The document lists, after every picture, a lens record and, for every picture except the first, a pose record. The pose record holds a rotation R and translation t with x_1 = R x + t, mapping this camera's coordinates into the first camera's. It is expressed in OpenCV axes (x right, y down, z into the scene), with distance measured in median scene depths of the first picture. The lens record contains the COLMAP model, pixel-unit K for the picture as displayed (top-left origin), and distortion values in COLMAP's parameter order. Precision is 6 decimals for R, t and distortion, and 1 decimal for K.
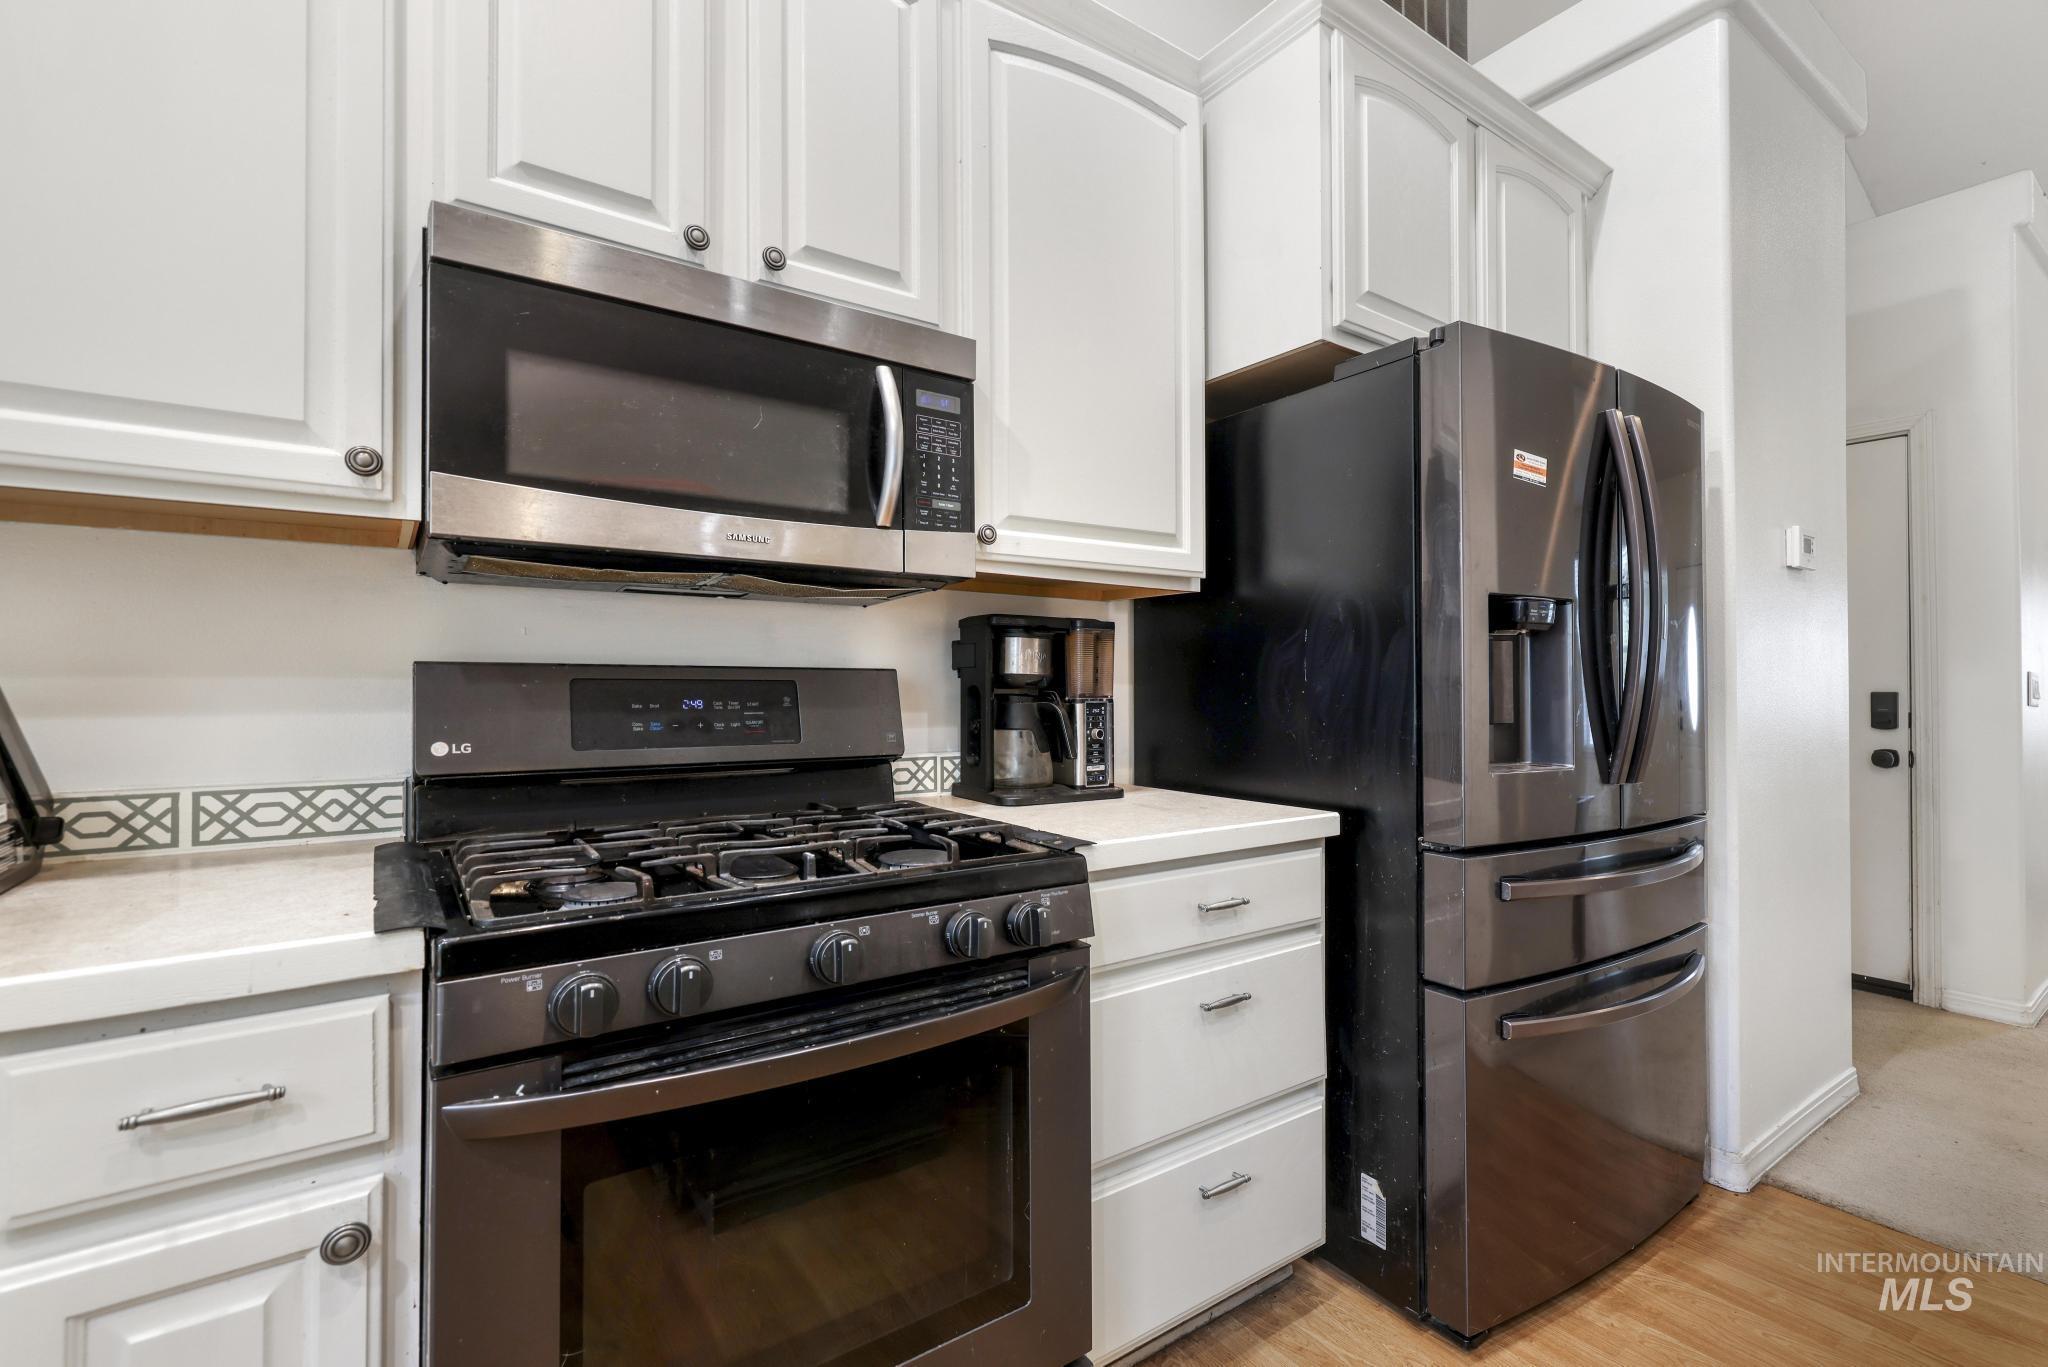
lens RADIAL K [[897.7, 0, 1021.8], [0, 897.7, 674.5], [0, 0, 1]] dist [-0.001894, -0.000238]
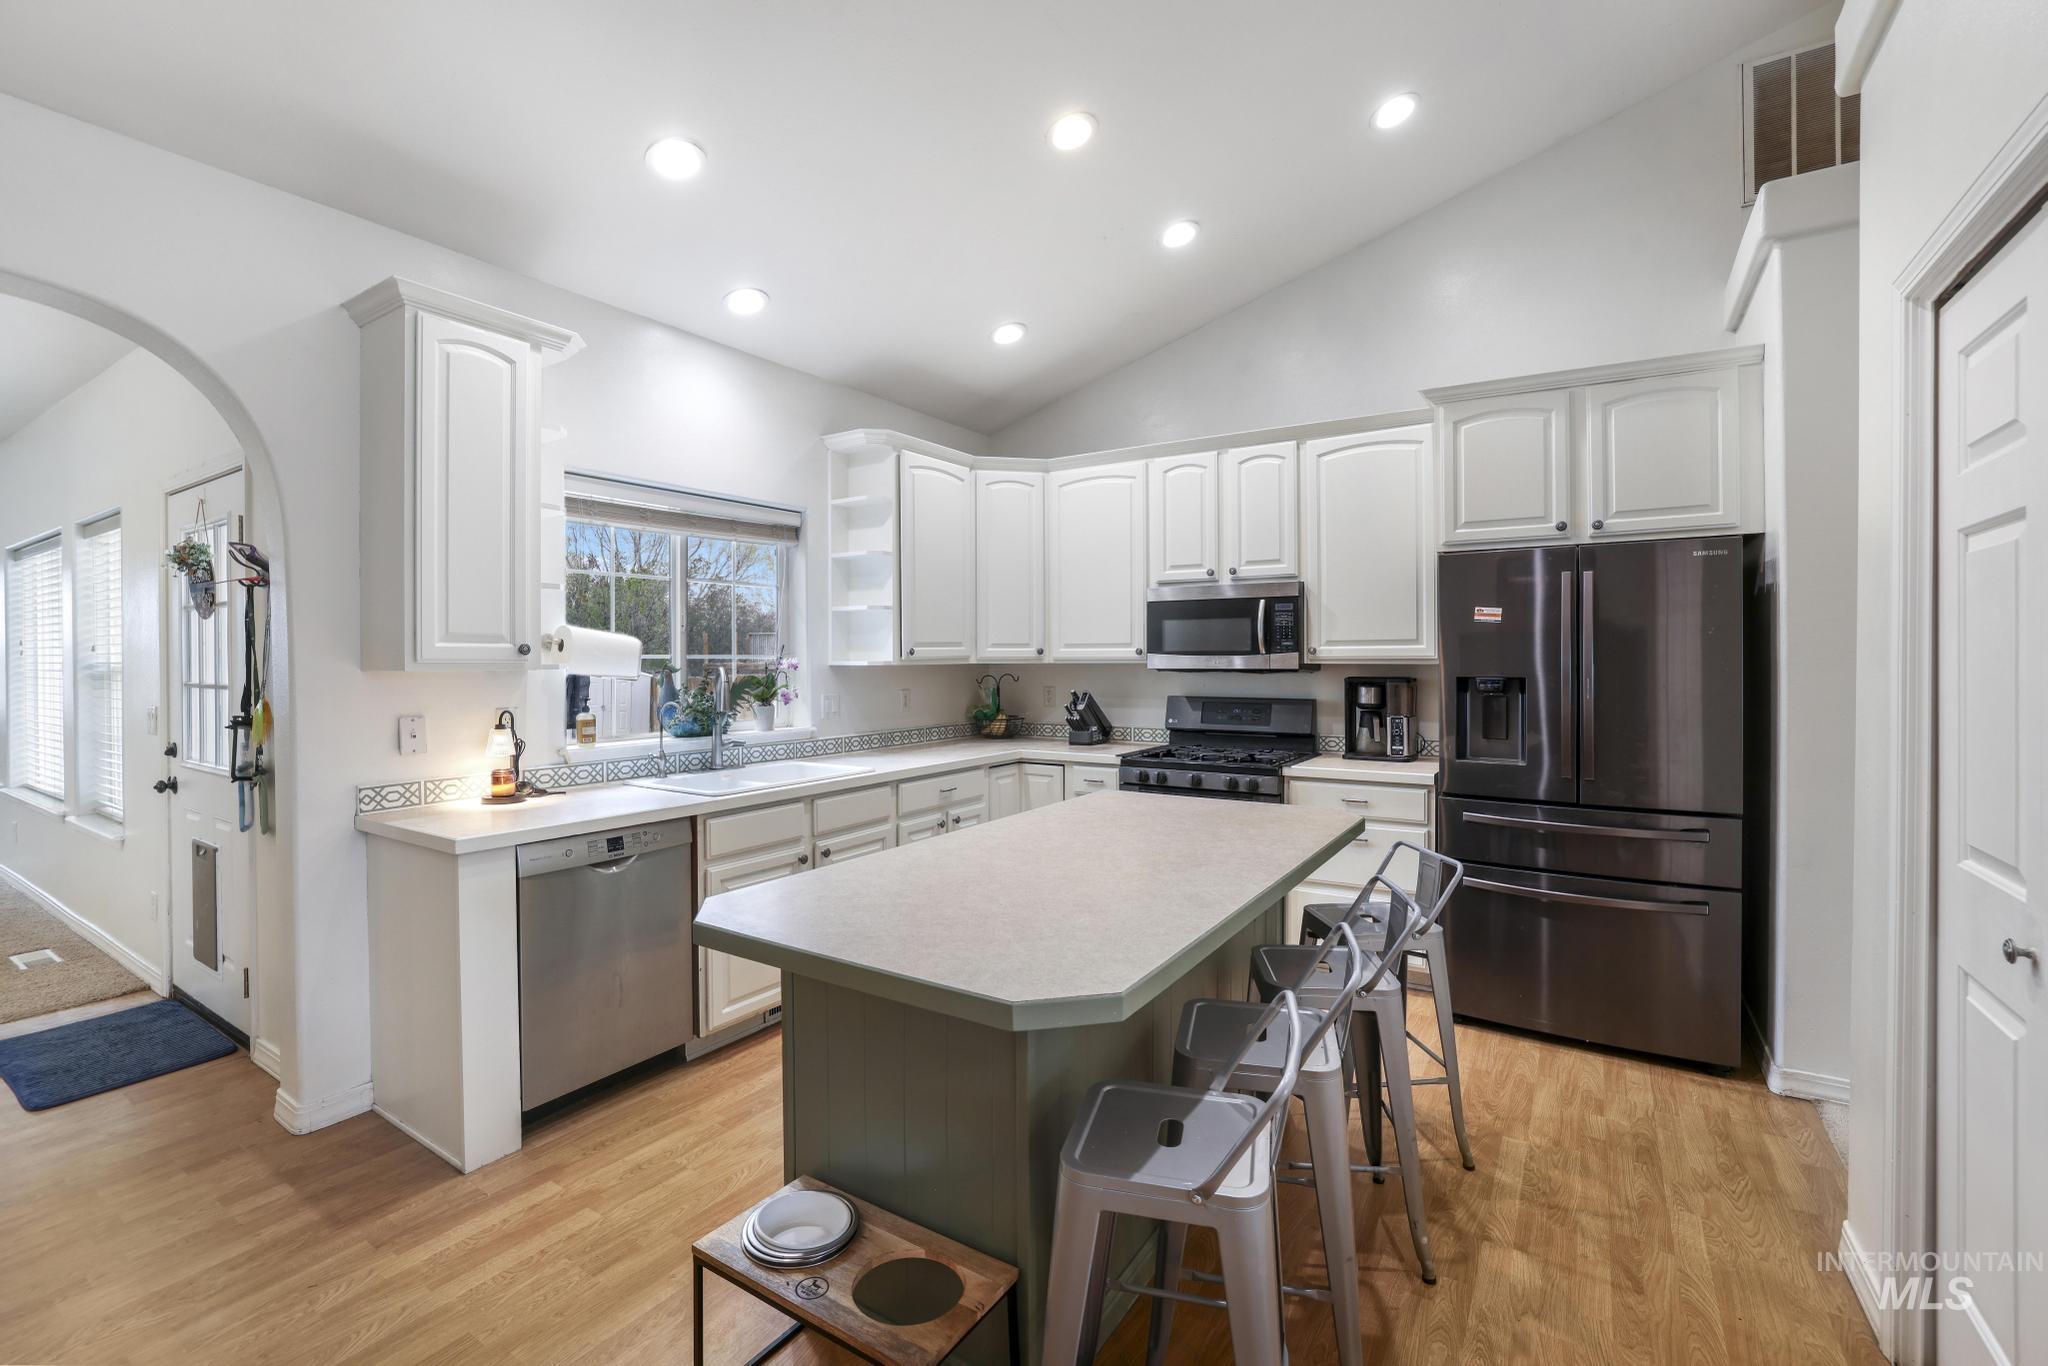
lens RADIAL K [[897.7, 0, 1024.1], [0, 897.7, 672.7], [0, 0, 1]] dist [-0.001894, -0.000238]
pose [[0.366567, 0.005569, -0.930375, 2.204624], [0.009783, 0.999904, 0.009839, -0.132729], [0.930340, -0.012709, 0.366477, -0.777620]]
